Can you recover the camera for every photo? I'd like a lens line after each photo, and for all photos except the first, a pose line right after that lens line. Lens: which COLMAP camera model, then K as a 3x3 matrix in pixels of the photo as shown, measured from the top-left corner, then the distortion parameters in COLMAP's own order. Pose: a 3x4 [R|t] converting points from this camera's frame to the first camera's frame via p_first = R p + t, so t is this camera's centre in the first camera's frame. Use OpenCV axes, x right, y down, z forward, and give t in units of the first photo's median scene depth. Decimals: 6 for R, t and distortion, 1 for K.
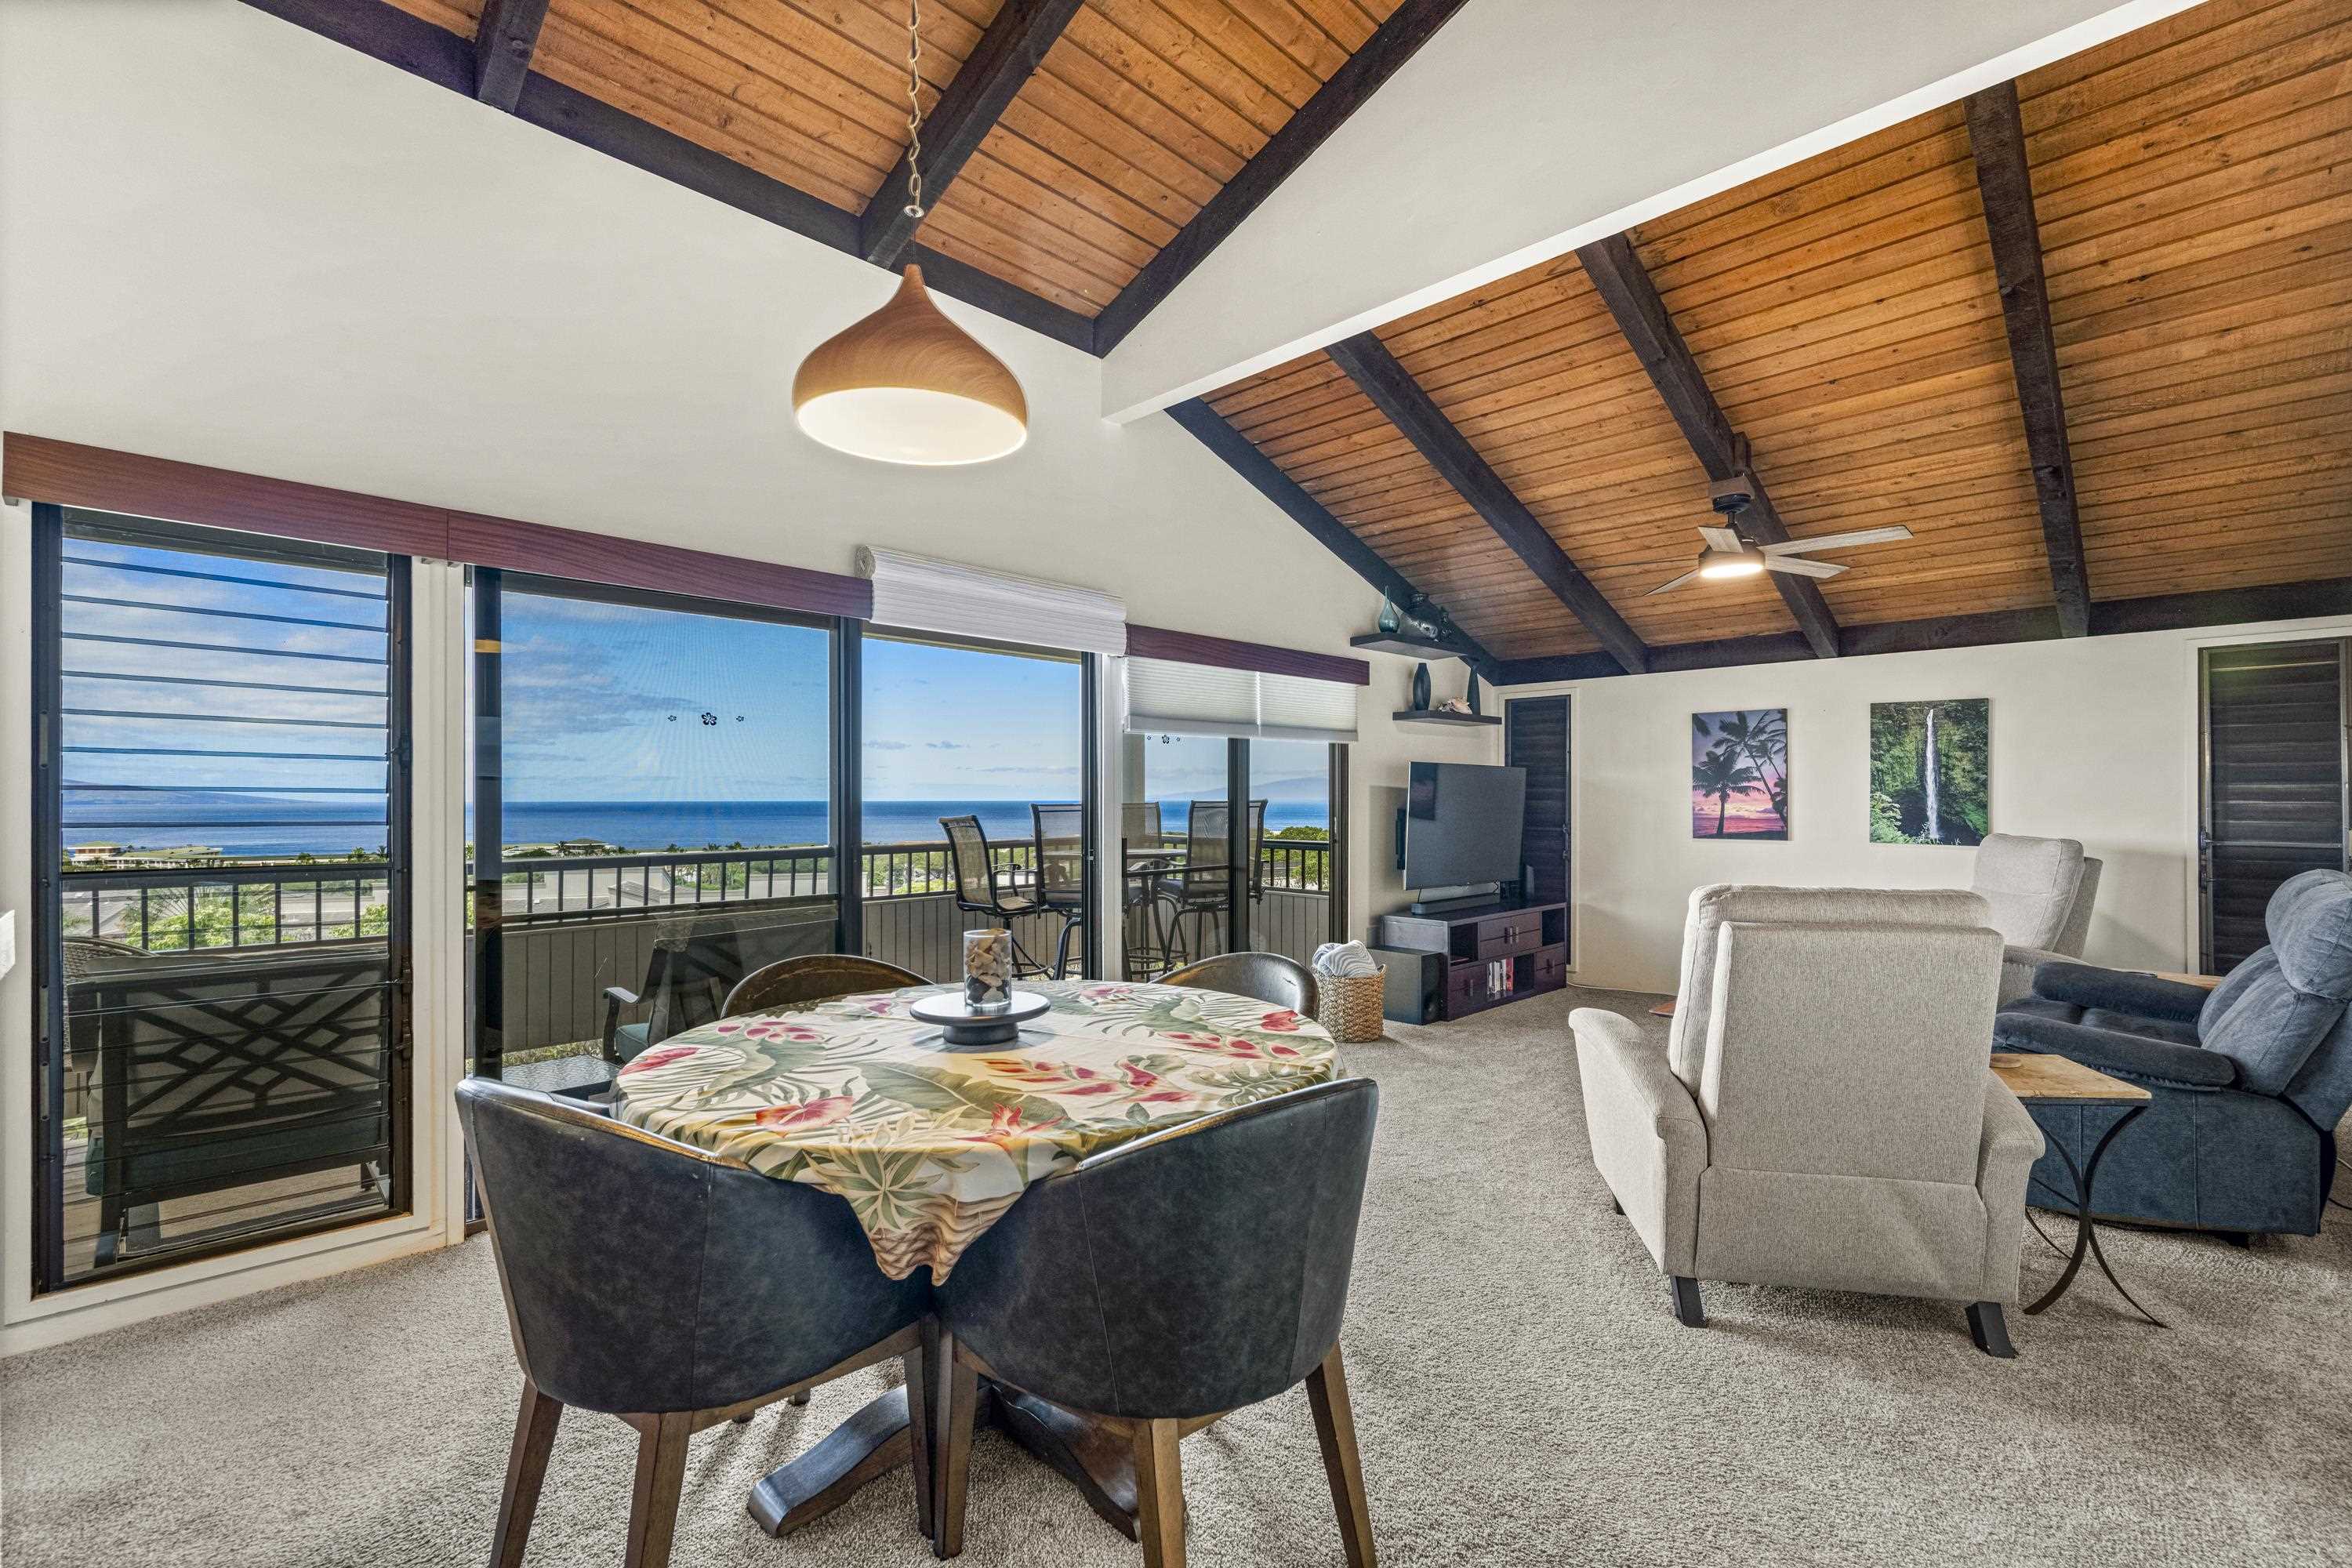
lens RADIAL K [[1024.5, 0, 1181.7], [0, 1024.5, 799.6], [0, 0, 1]] dist [-0.000051, 0.000506]
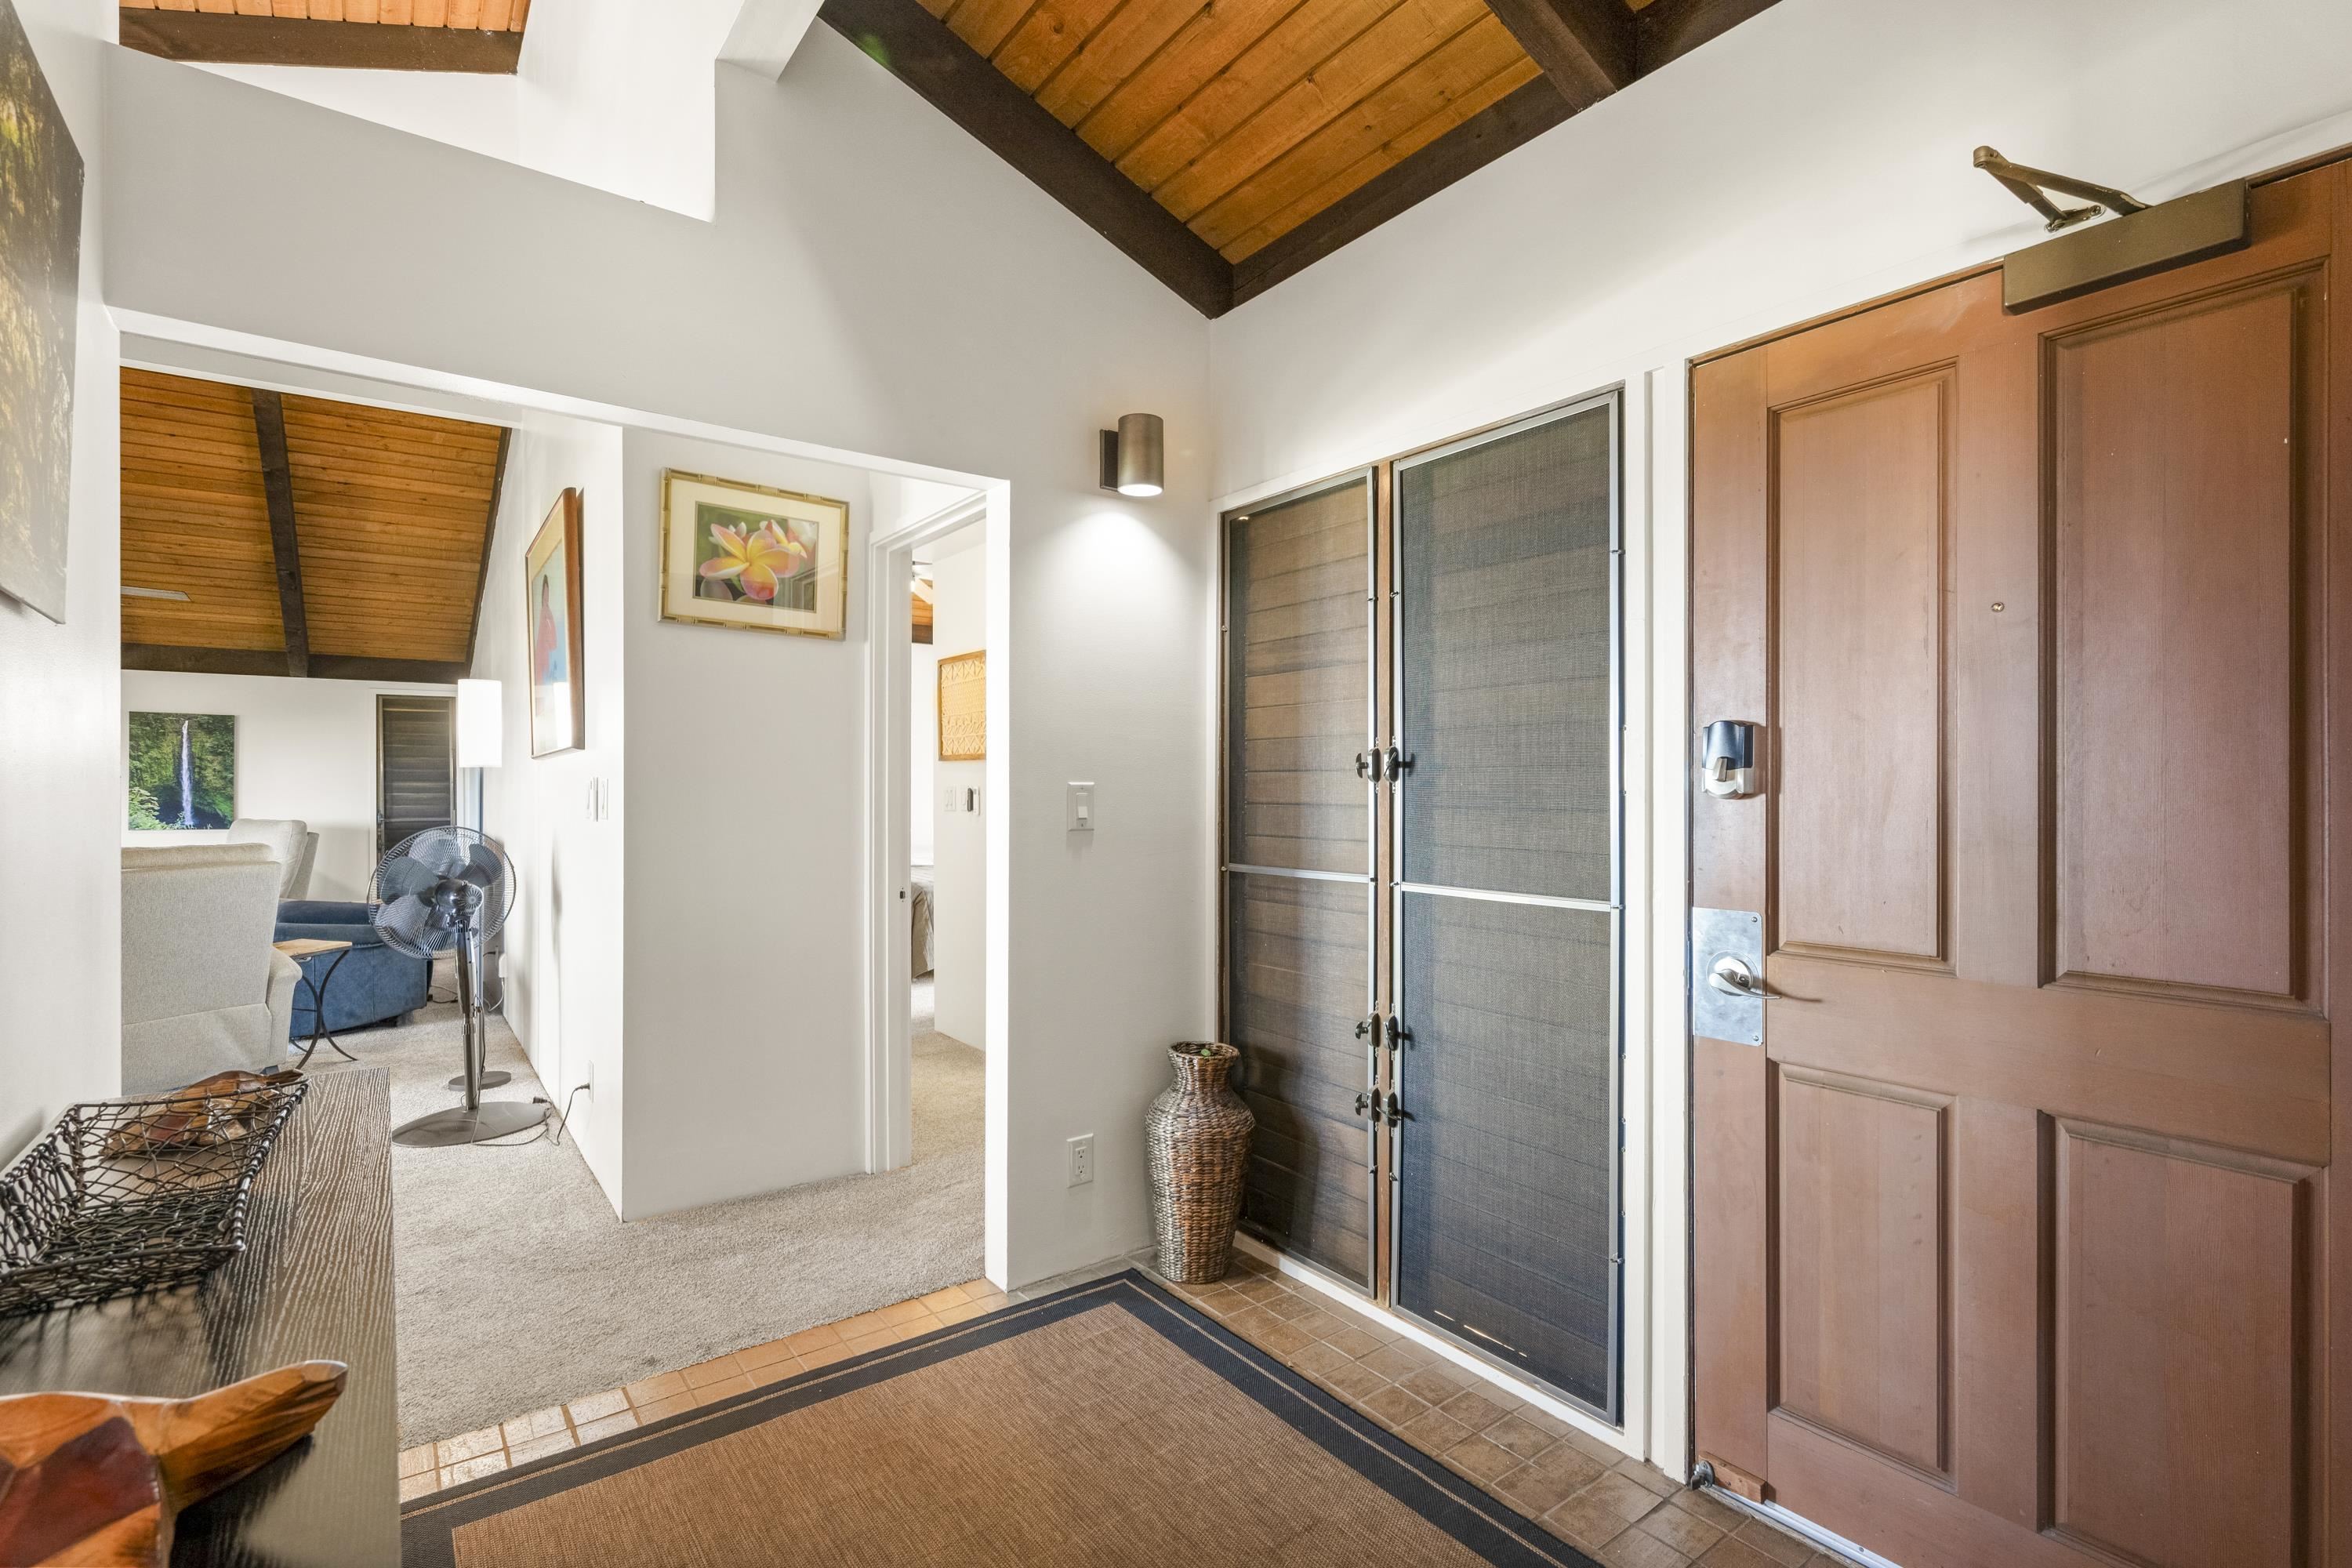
lens RADIAL K [[1097.5, 0, 1176.0], [0, 1097.5, 784.0], [0, 0, 1]] dist [0.000339, 0.000580]
pose [[0.162362, 0.004602, 0.986721, -0.453690], [0.004831, 0.999973, -0.005459, 0.001930], [-0.986719, 0.005653, 0.162335, -0.467509]]
